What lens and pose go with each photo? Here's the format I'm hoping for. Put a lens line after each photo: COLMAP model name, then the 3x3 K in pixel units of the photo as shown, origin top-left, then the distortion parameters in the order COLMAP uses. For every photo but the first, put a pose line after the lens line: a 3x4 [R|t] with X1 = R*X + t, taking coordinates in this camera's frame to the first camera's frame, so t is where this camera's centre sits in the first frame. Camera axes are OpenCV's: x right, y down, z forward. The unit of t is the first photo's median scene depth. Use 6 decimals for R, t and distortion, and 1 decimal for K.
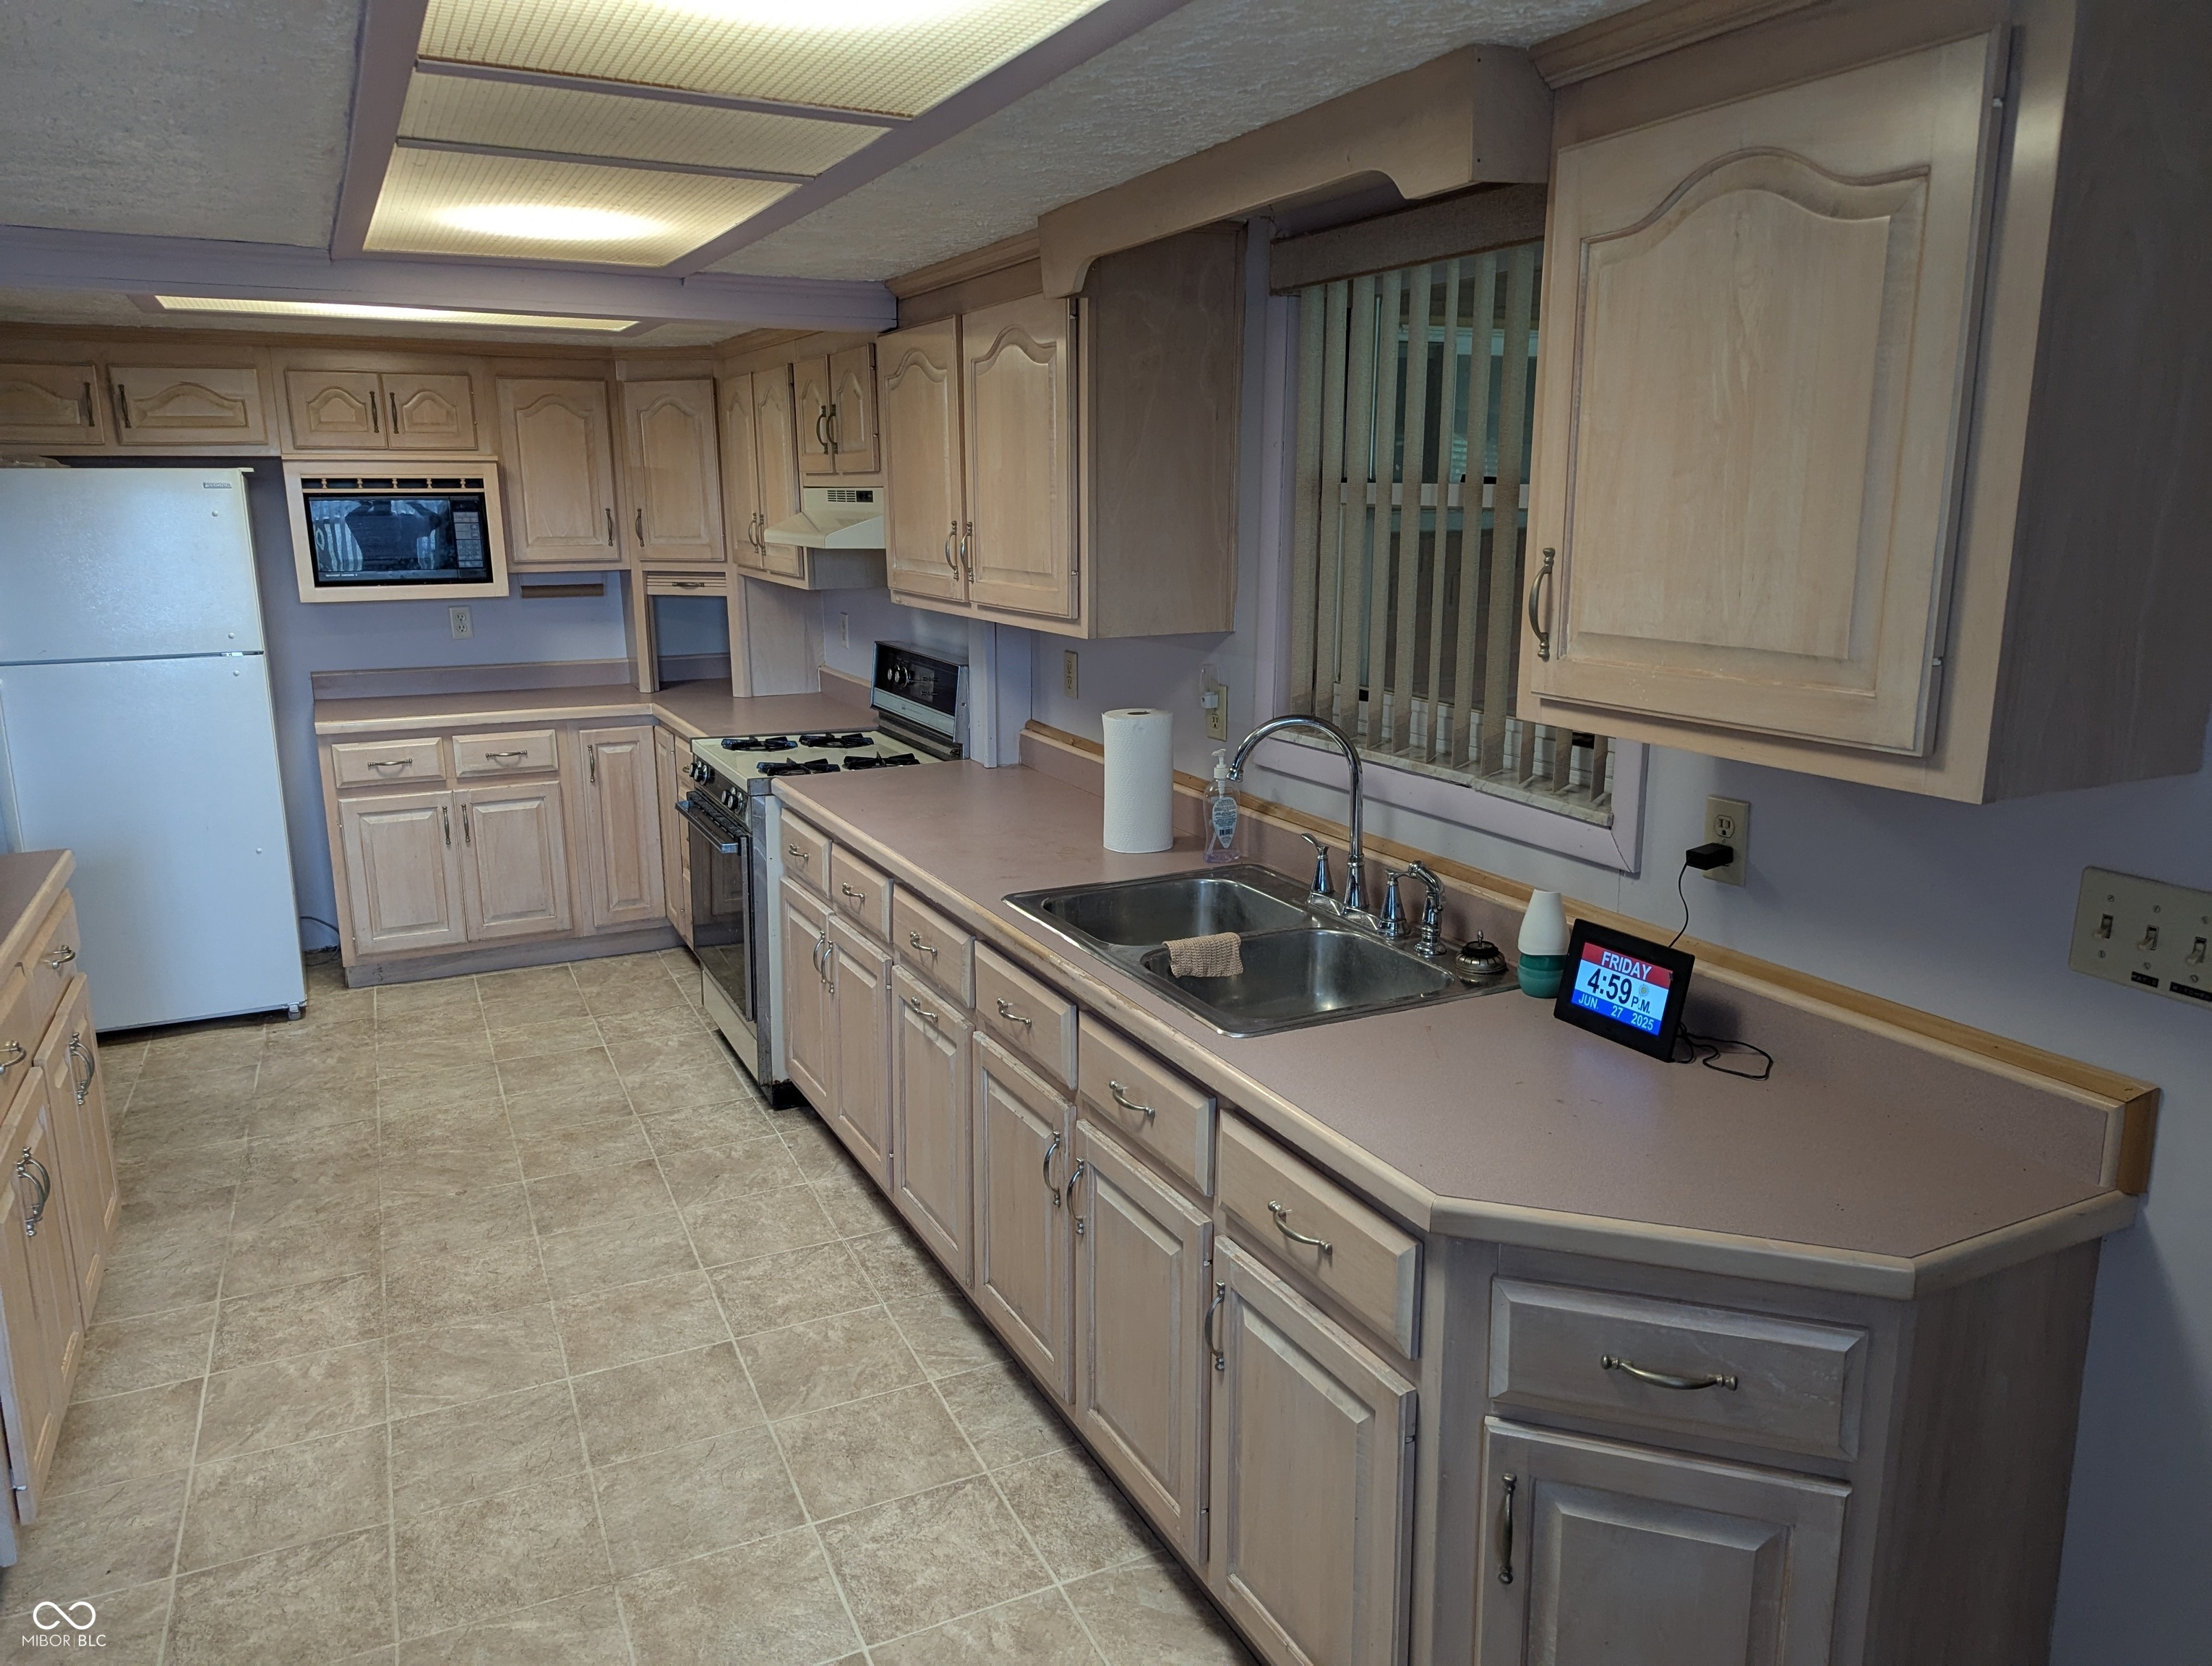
lens RADIAL K [[1586.0, 0, 1162.8], [0, 1586.0, 864.4], [0, 0, 1]] dist [0.056142, -0.050259]
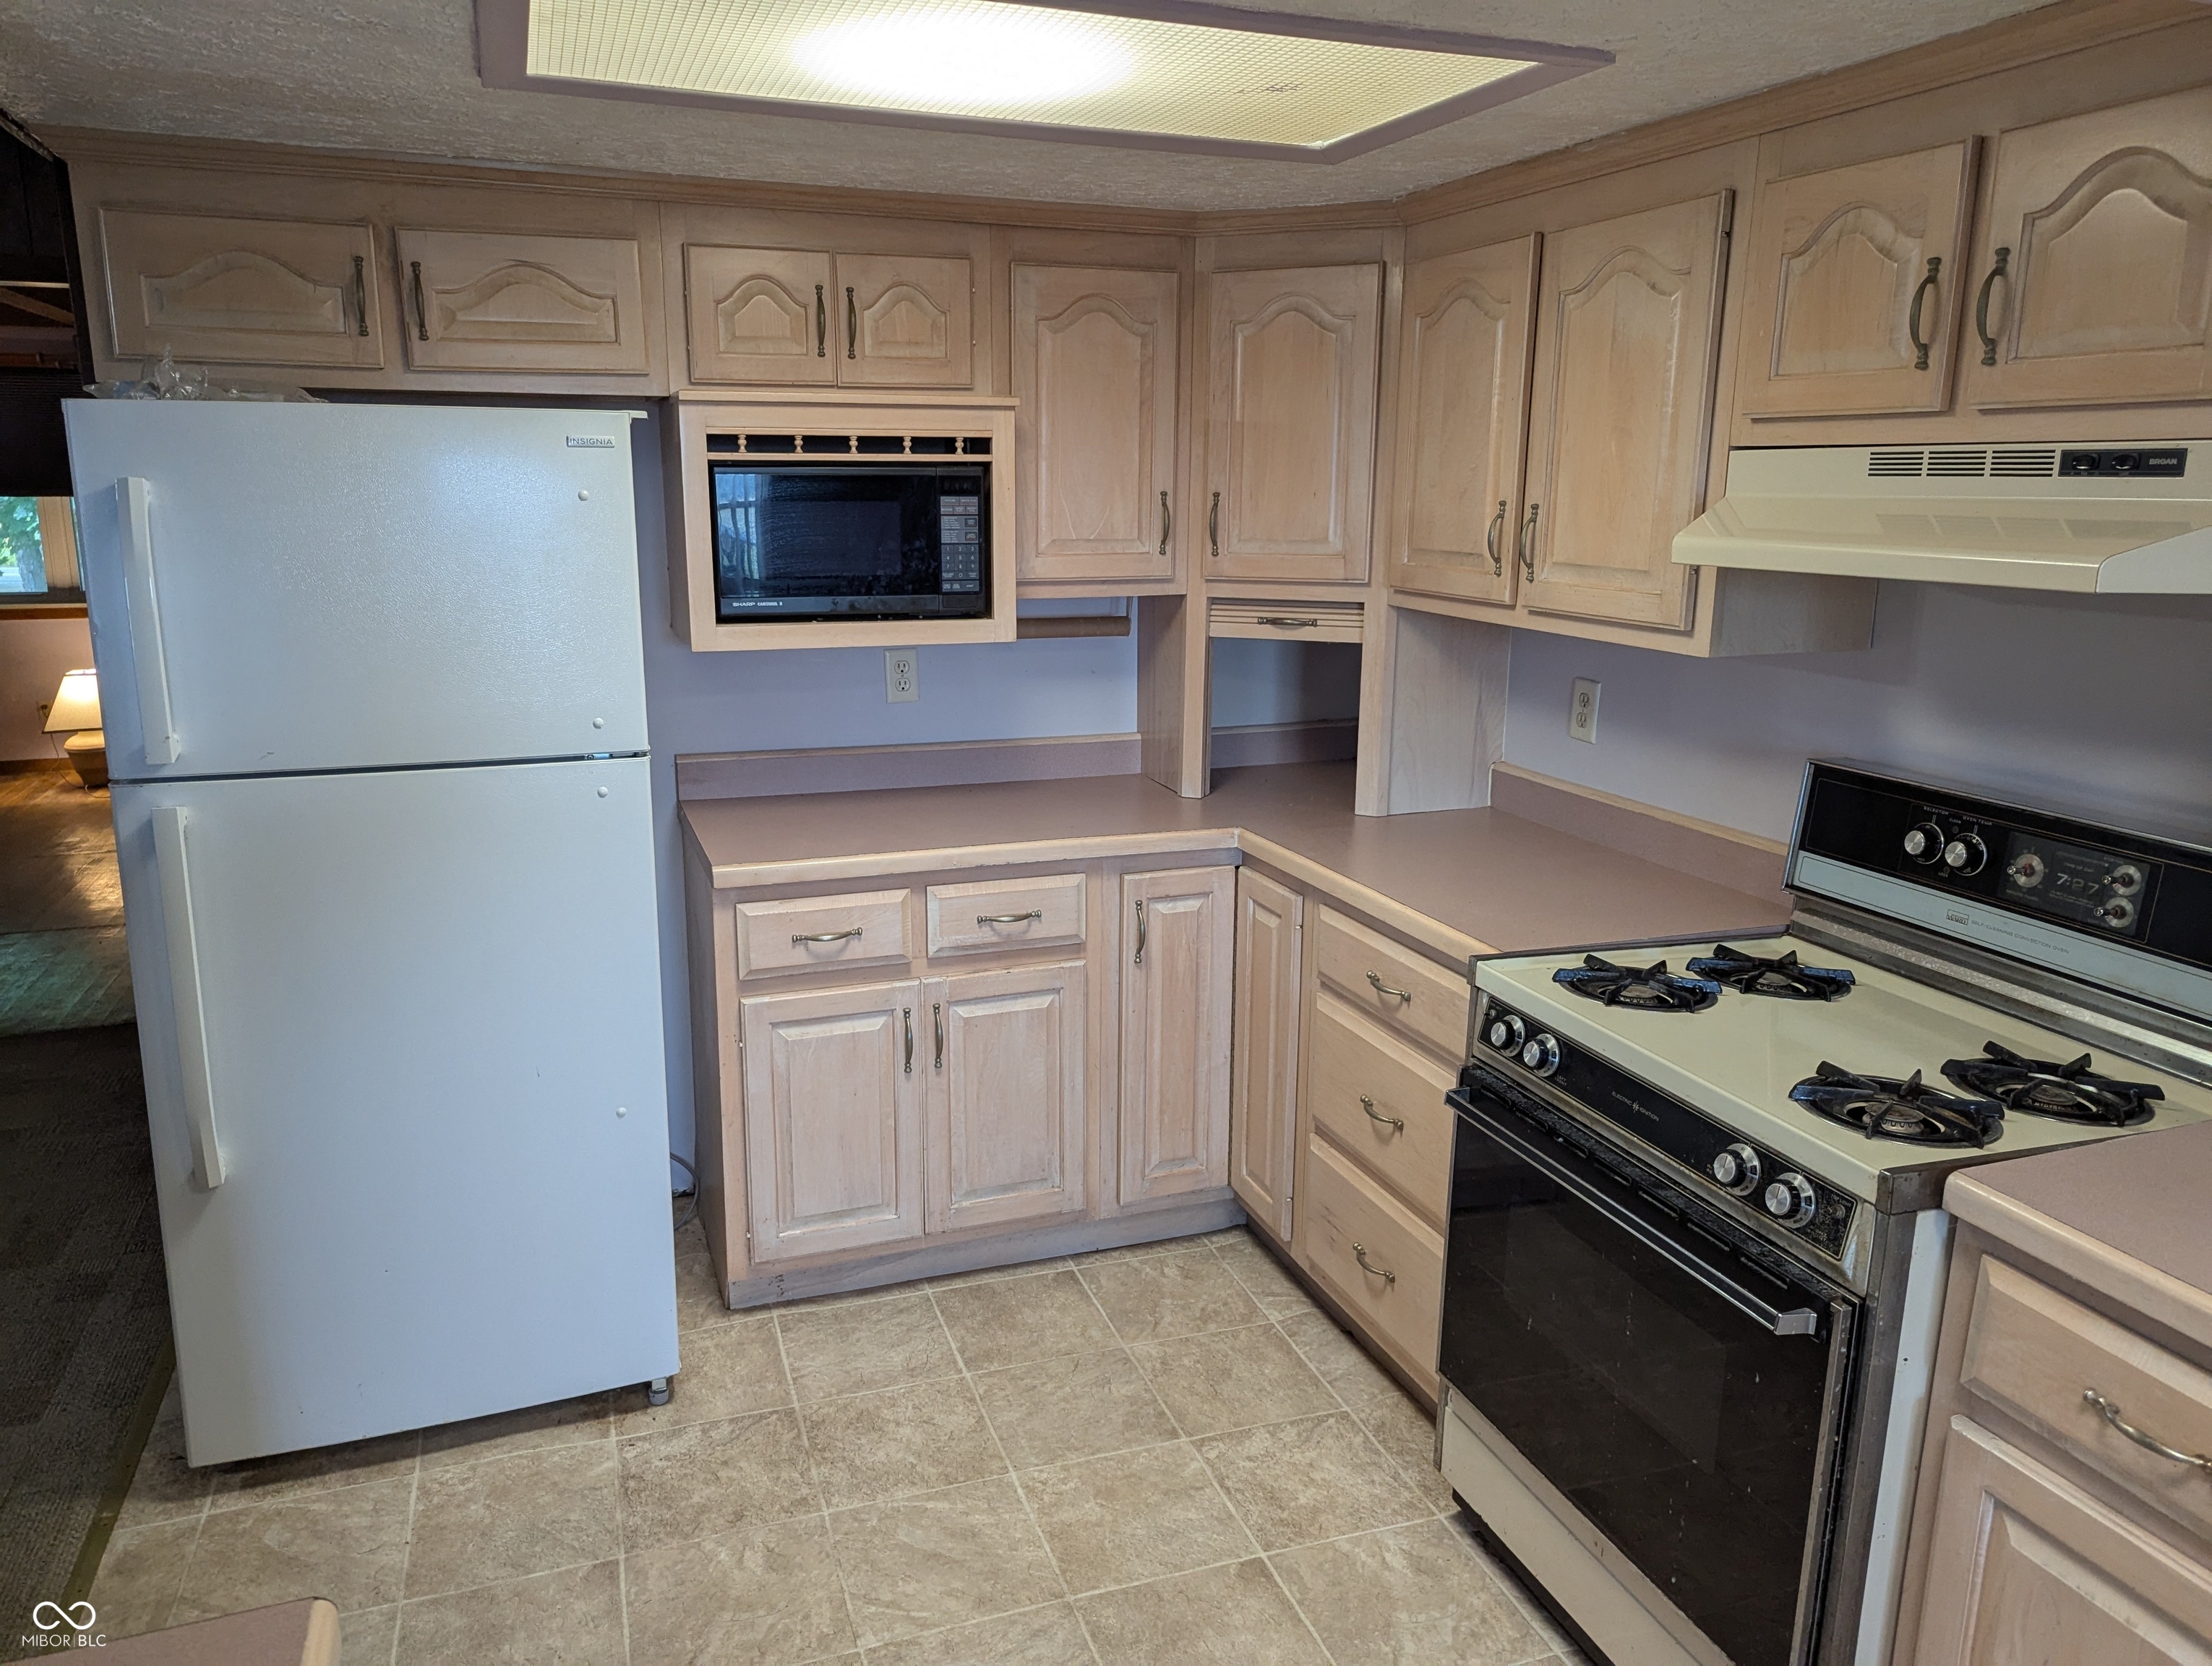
lens RADIAL K [[1586.0, 0, 1114.1], [0, 1586.0, 835.3], [0, 0, 1]] dist [0.056142, -0.050259]
pose [[0.992795, 0.036189, -0.114227, -0.311265], [-0.037062, 0.999298, -0.005529, -0.097278], [0.113946, 0.009723, 0.993439, 0.441569]]
